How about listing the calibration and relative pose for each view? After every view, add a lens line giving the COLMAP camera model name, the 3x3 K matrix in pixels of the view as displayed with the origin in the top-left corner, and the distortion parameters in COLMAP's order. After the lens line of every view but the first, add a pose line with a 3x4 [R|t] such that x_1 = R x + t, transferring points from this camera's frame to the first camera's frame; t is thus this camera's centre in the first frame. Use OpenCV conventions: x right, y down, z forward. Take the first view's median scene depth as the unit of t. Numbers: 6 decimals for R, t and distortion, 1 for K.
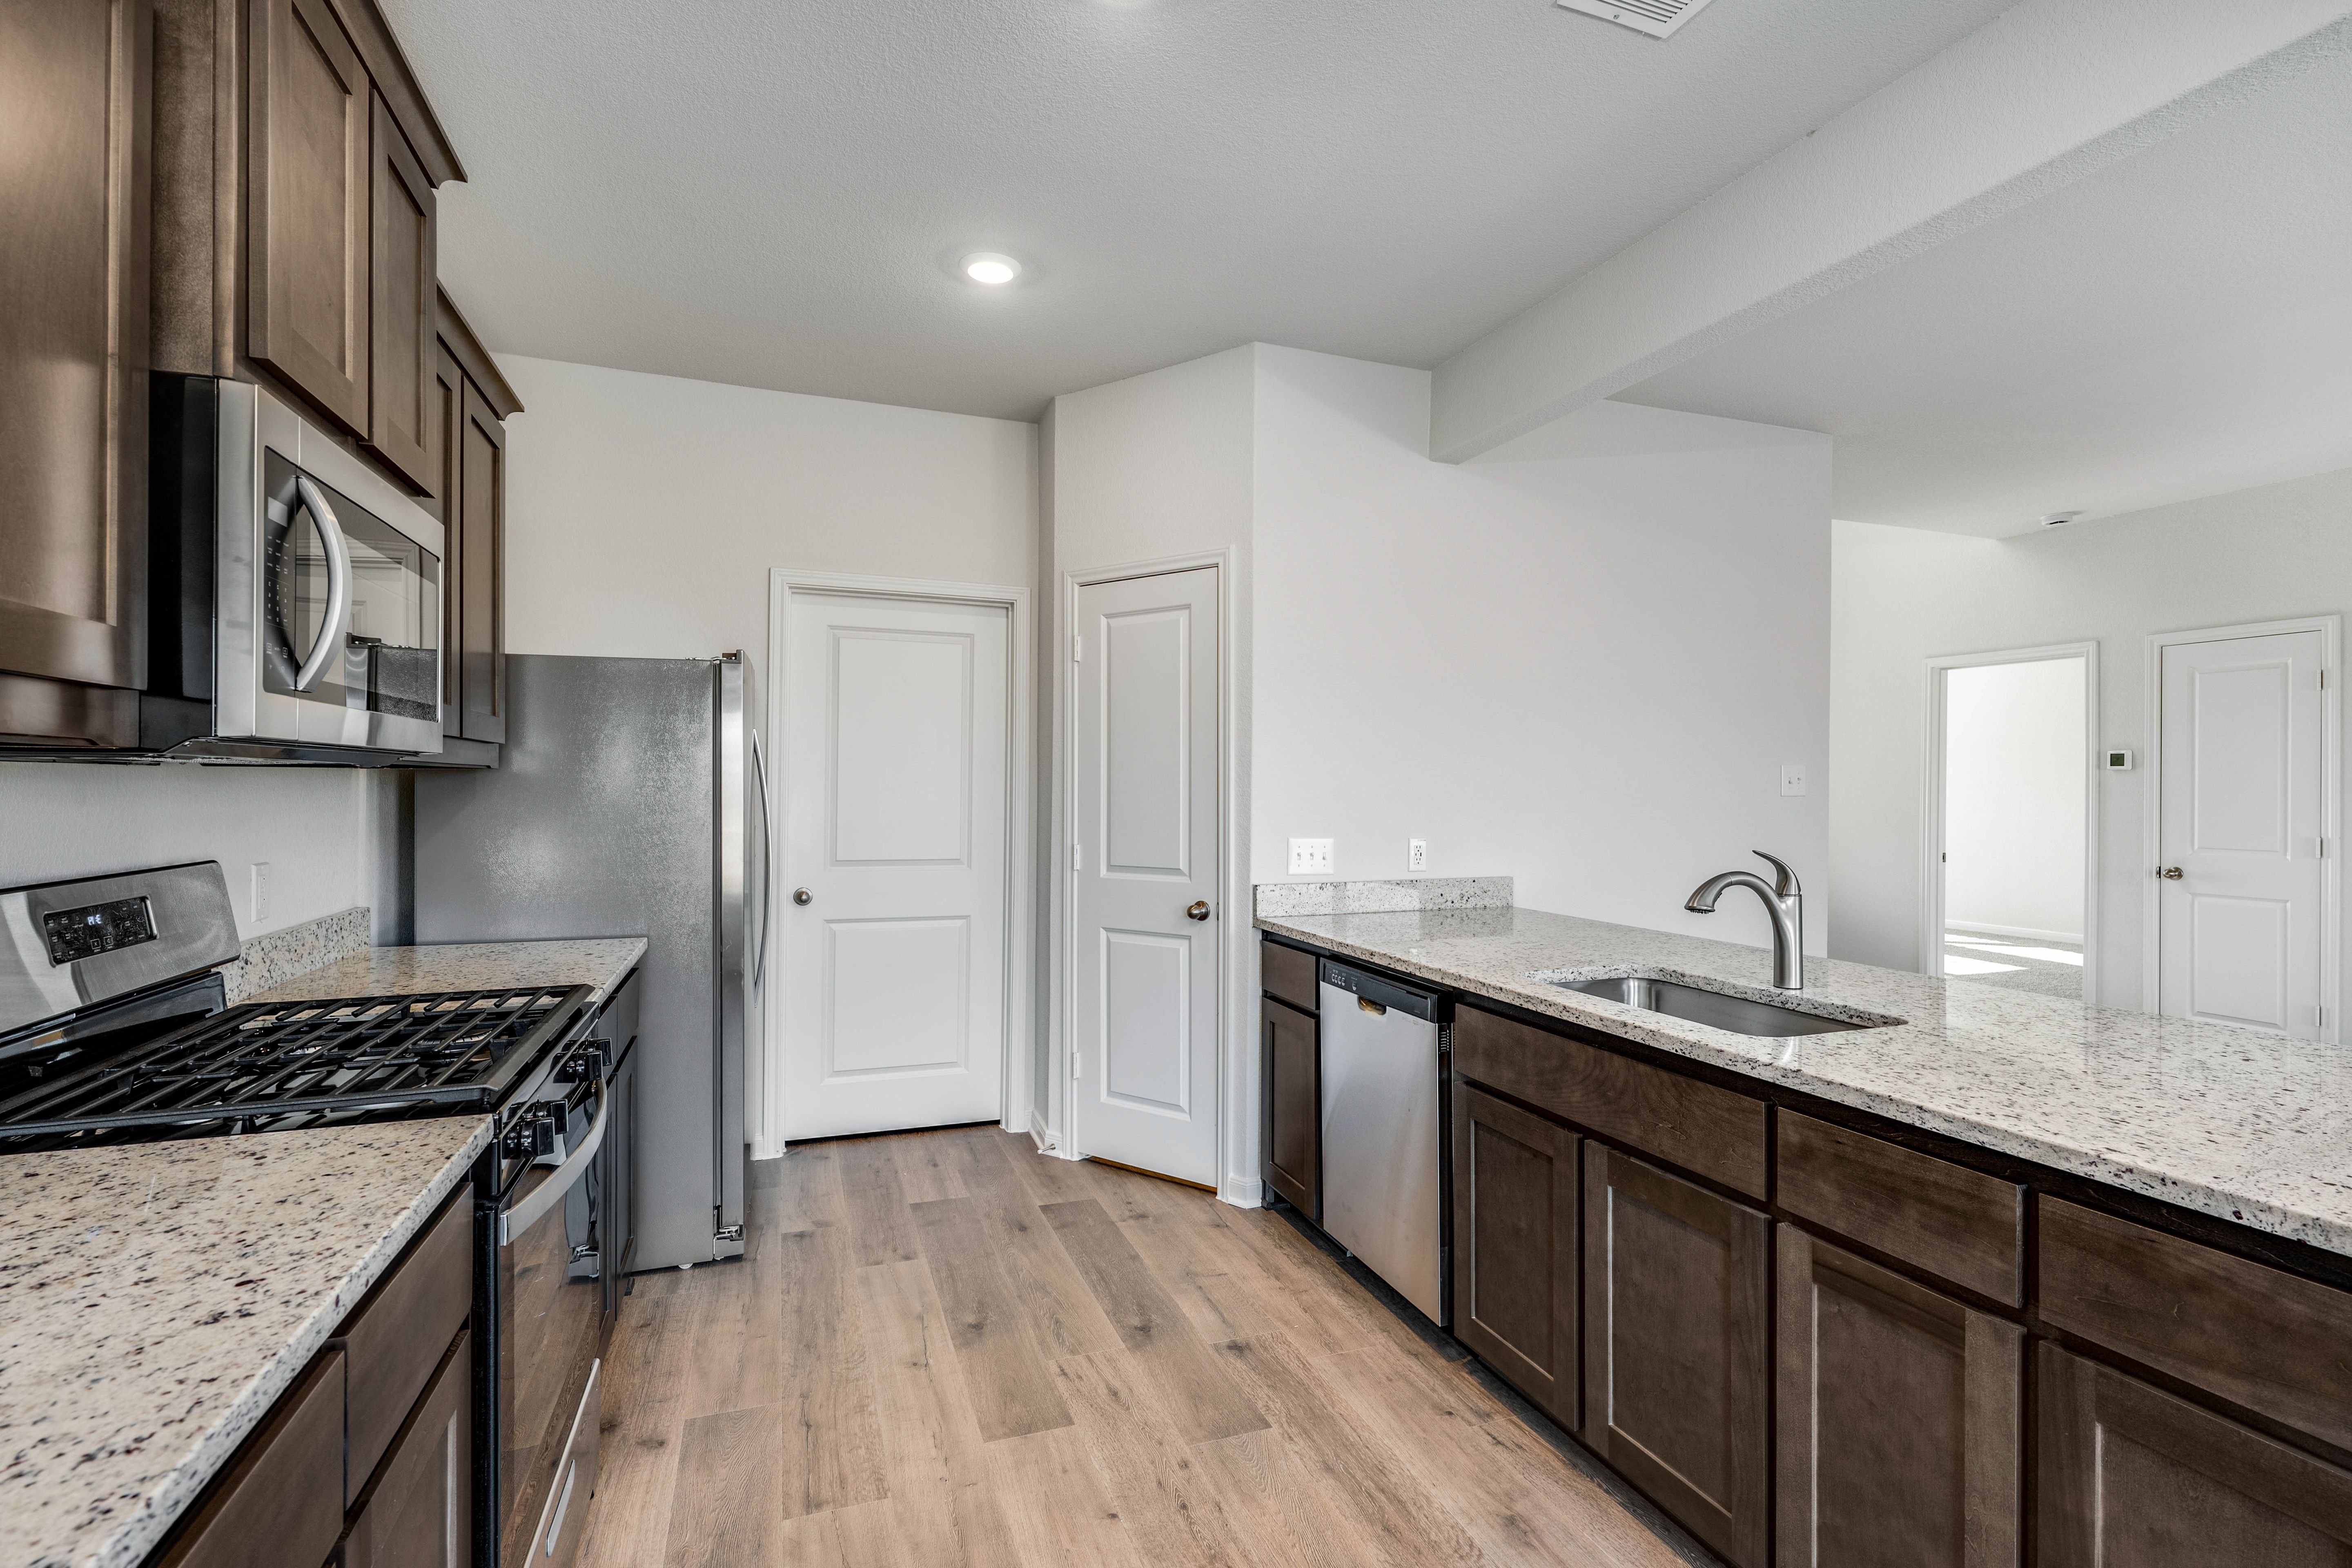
lens RADIAL K [[1116.6, 0, 1189.7], [0, 1116.6, 784.7], [0, 0, 1]] dist [0.002128, -0.001388]
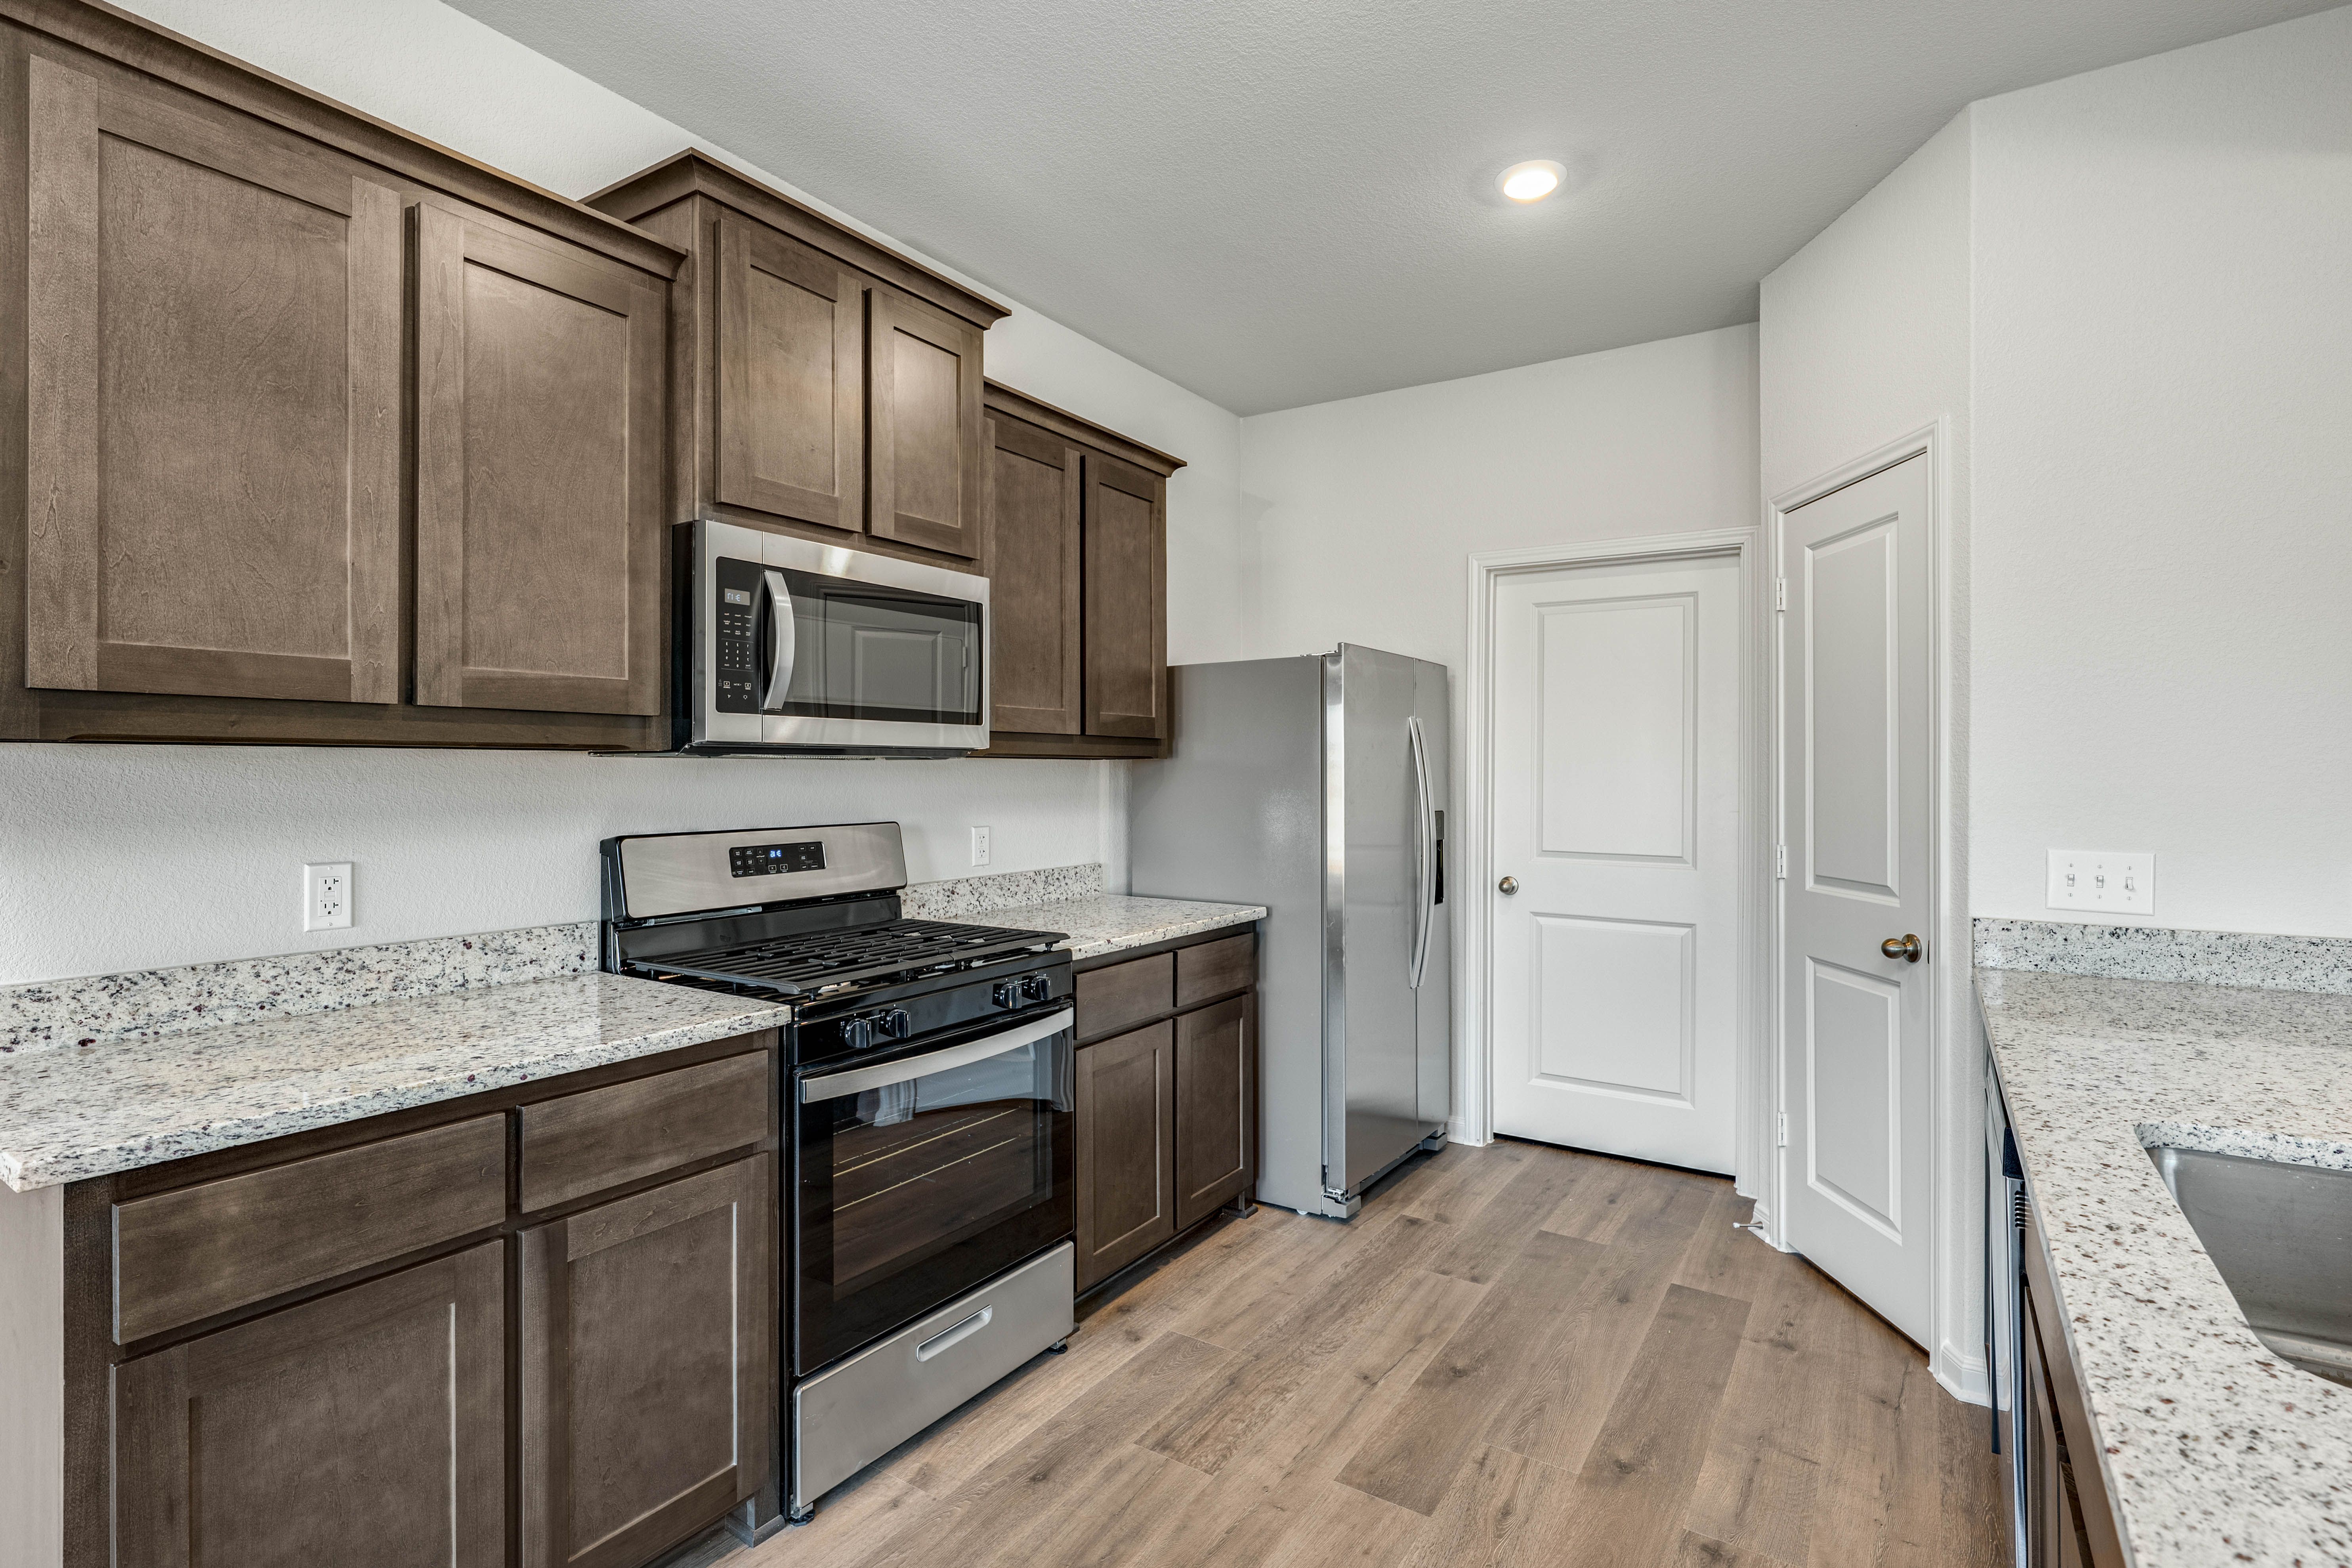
lens RADIAL K [[1116.7, 0, 1169.0], [0, 1116.7, 766.1], [0, 0, 1]] dist [0.002128, -0.001388]
pose [[0.590172, -0.007369, -0.807244, 0.409323], [0.003569, 0.999972, -0.006519, 0.002814], [0.807270, 0.000966, 0.590182, 0.287988]]
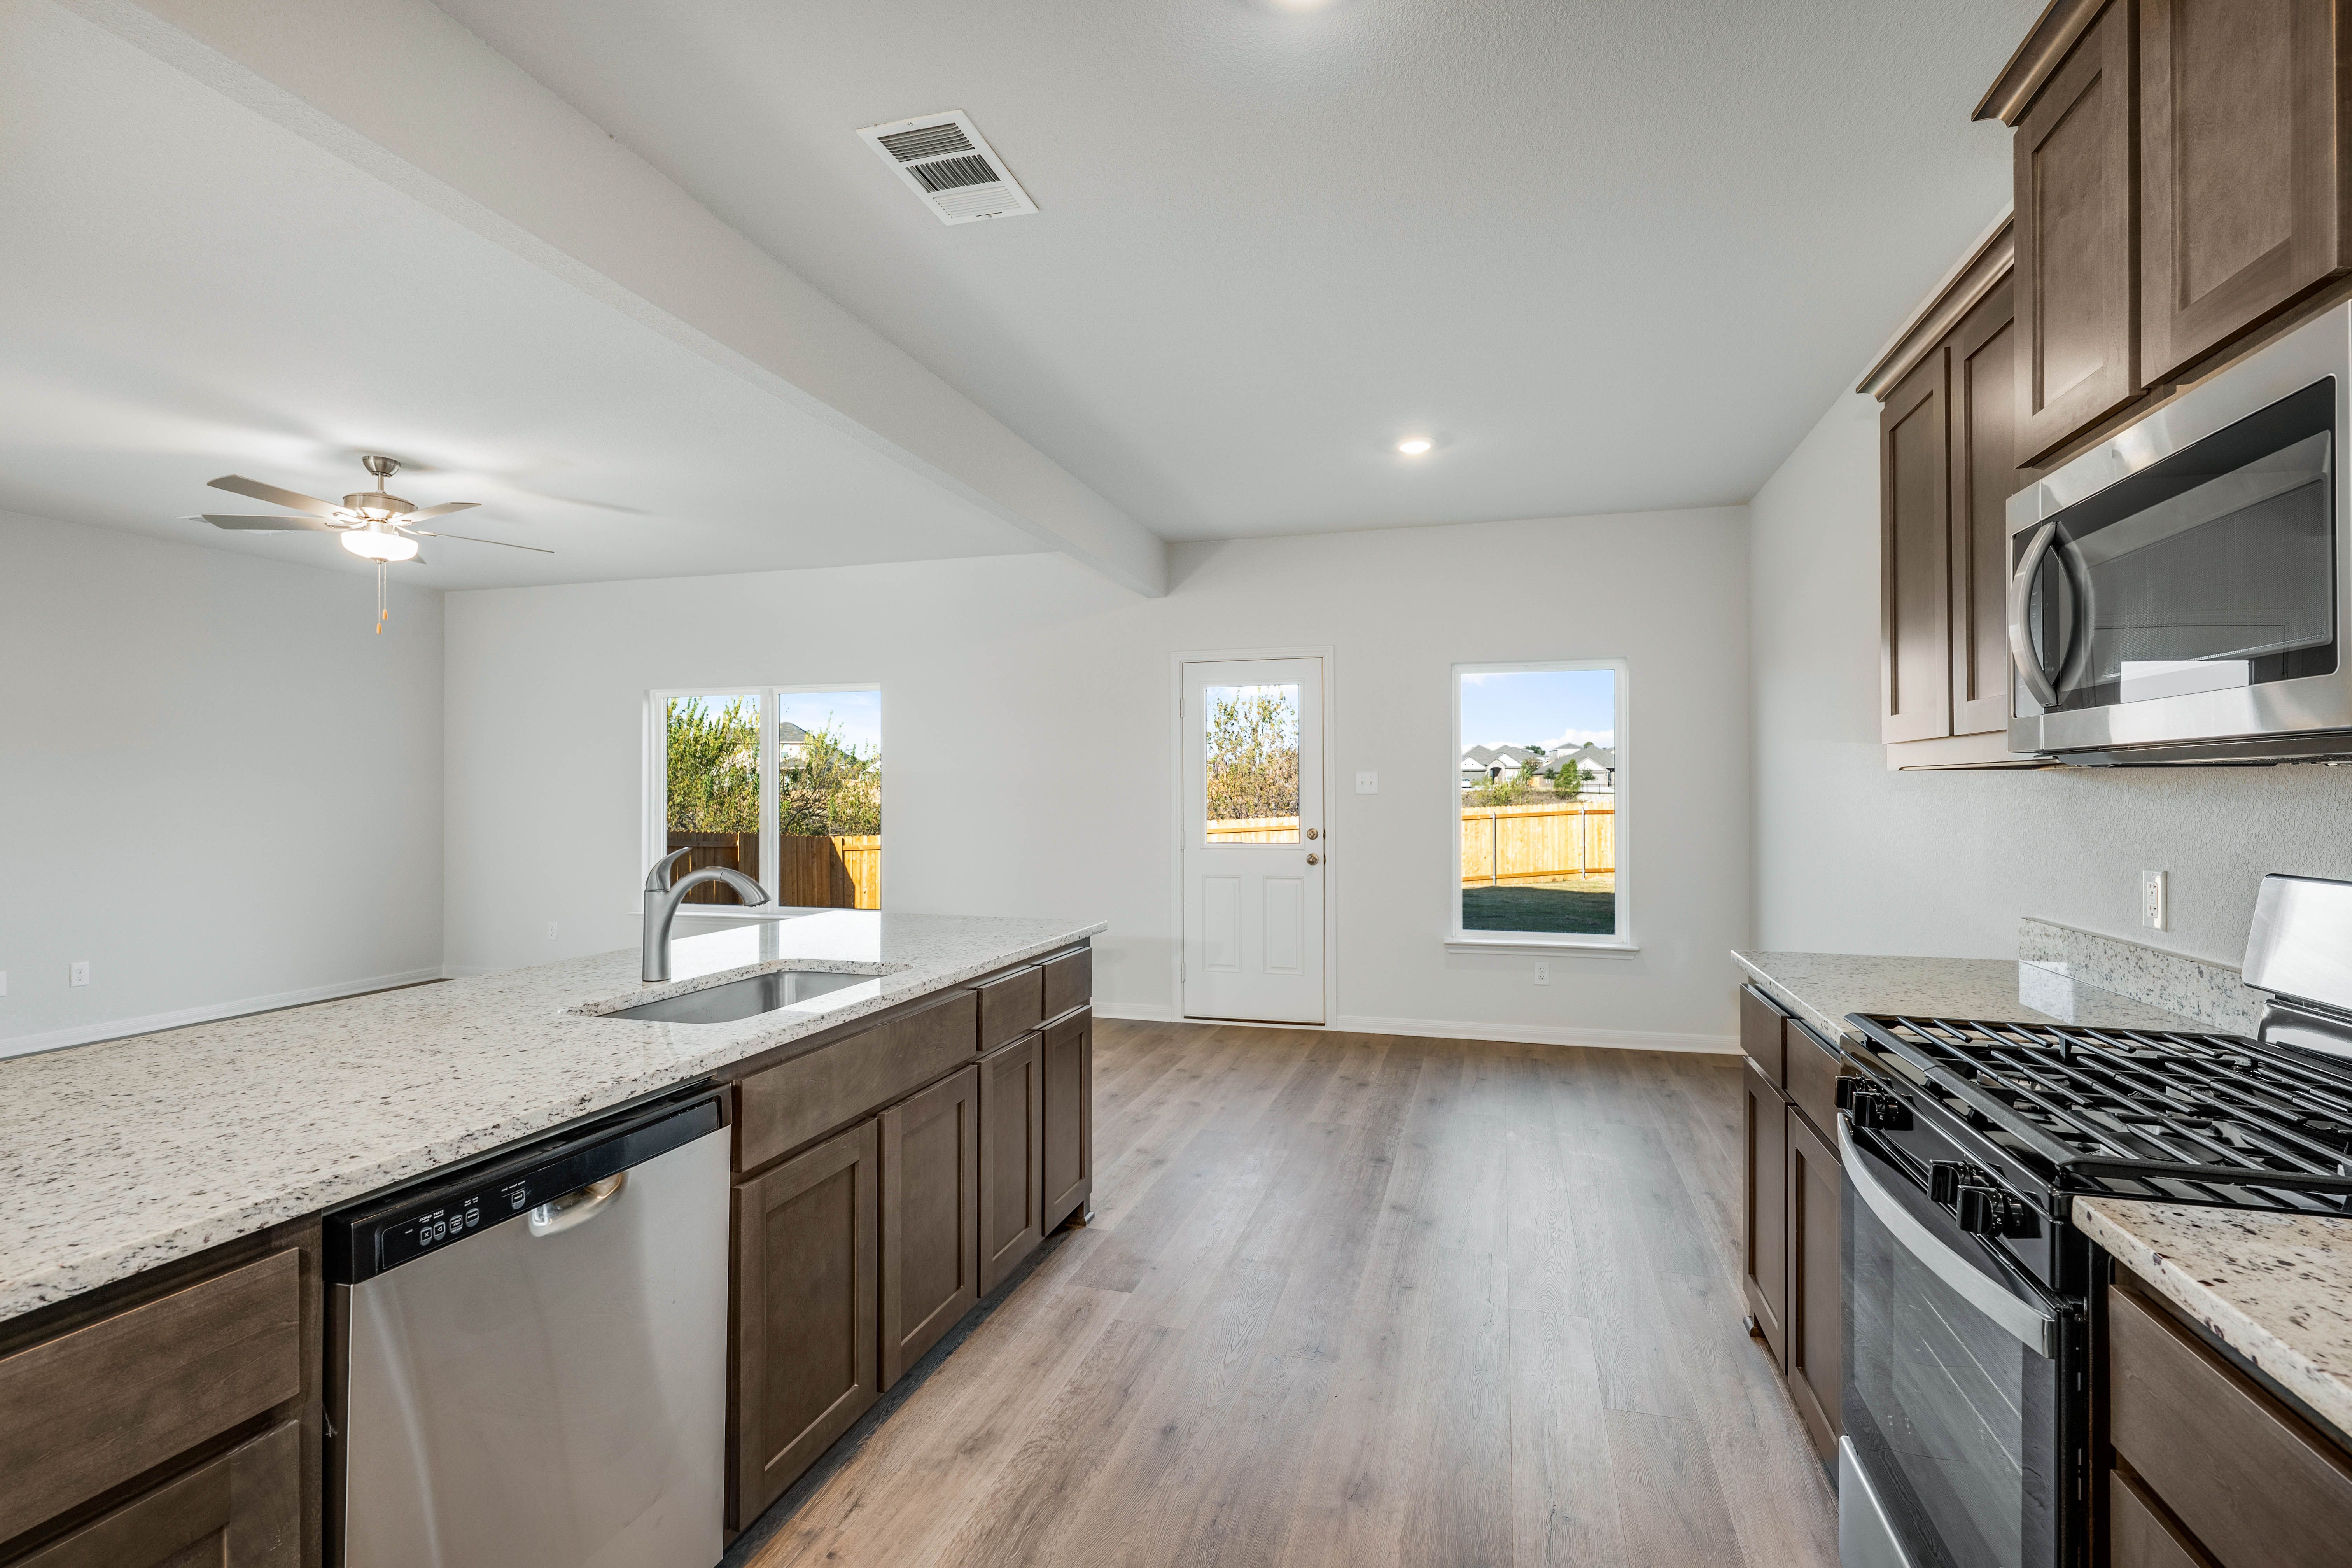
lens RADIAL K [[1116.6, 0, 1200.5], [0, 1116.6, 781.3], [0, 0, 1]] dist [0.002128, -0.001388]
pose [[-0.804705, 0.003193, 0.593666, -0.419262], [-0.000756, 0.999979, -0.006402, 0.001381], [-0.593674, -0.005600, -0.804686, 1.324591]]
